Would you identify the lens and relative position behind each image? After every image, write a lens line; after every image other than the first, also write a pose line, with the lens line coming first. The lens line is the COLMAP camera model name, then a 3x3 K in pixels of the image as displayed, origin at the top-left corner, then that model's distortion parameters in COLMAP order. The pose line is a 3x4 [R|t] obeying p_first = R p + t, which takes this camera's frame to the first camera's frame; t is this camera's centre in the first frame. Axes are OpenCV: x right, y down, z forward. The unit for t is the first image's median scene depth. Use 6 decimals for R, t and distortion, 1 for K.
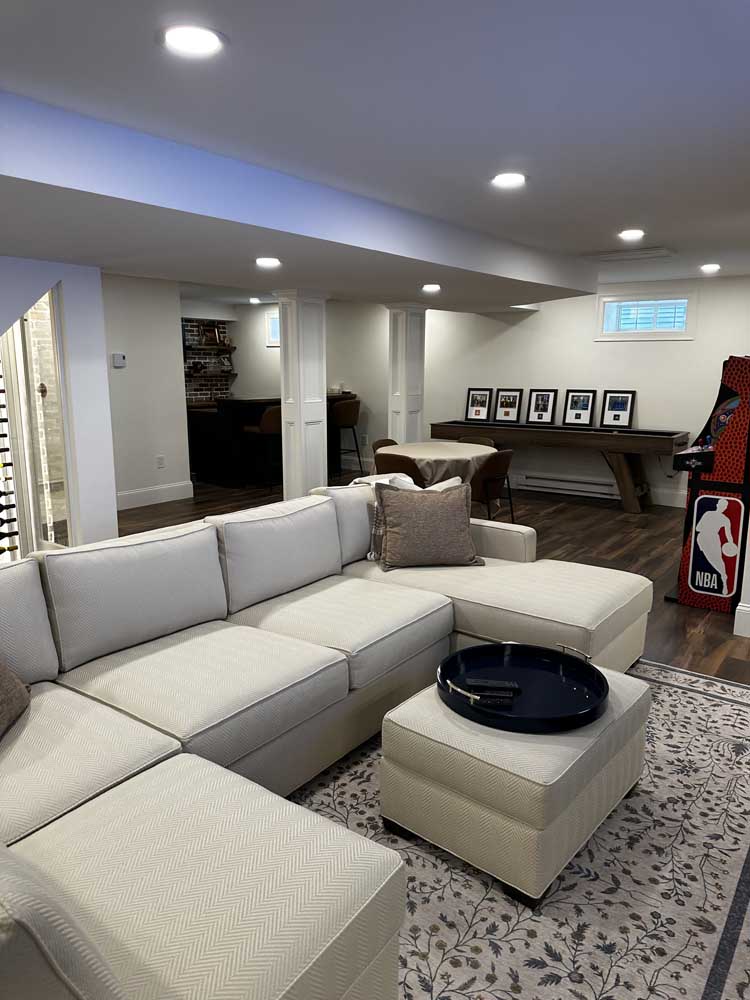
lens RADIAL K [[710.5, 0, 375.0], [0, 710.5, 500.0], [0, 0, 1]] dist [0.032044, -0.033985]
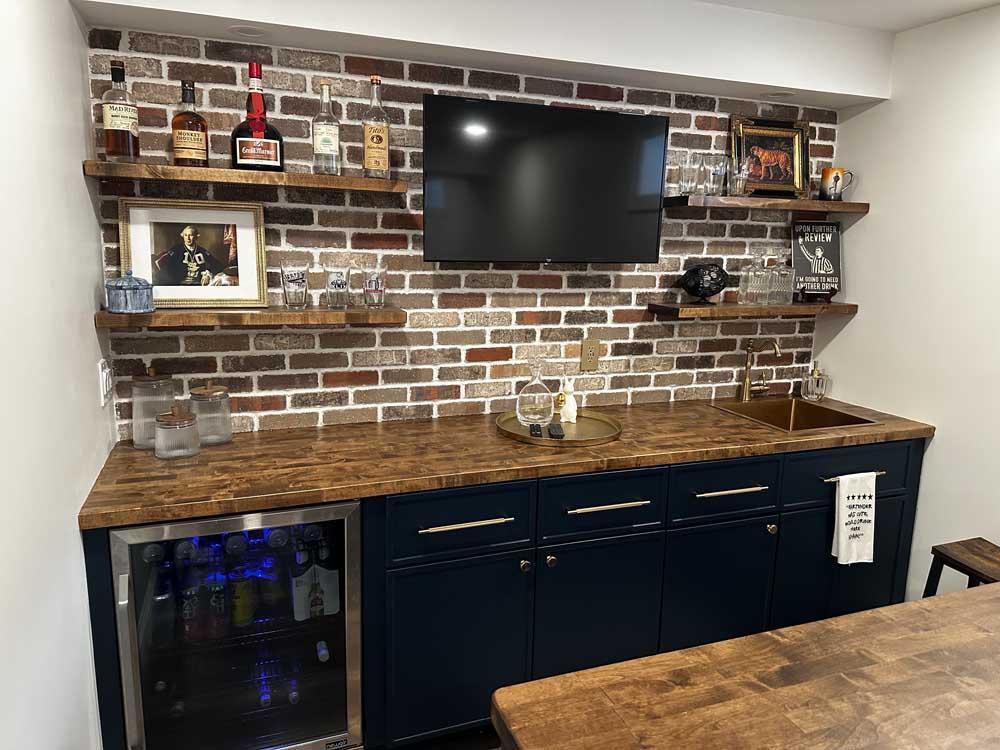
lens RADIAL K [[692.3, 0, 500.0], [0, 692.3, 375.0], [0, 0, 1]] dist [0.048186, -0.002422]
pose [[0.844914, 0.126764, -0.519664, -0.680862], [-0.126644, 0.991298, 0.035902, -0.590998], [0.519693, 0.035478, 0.853616, 2.900765]]
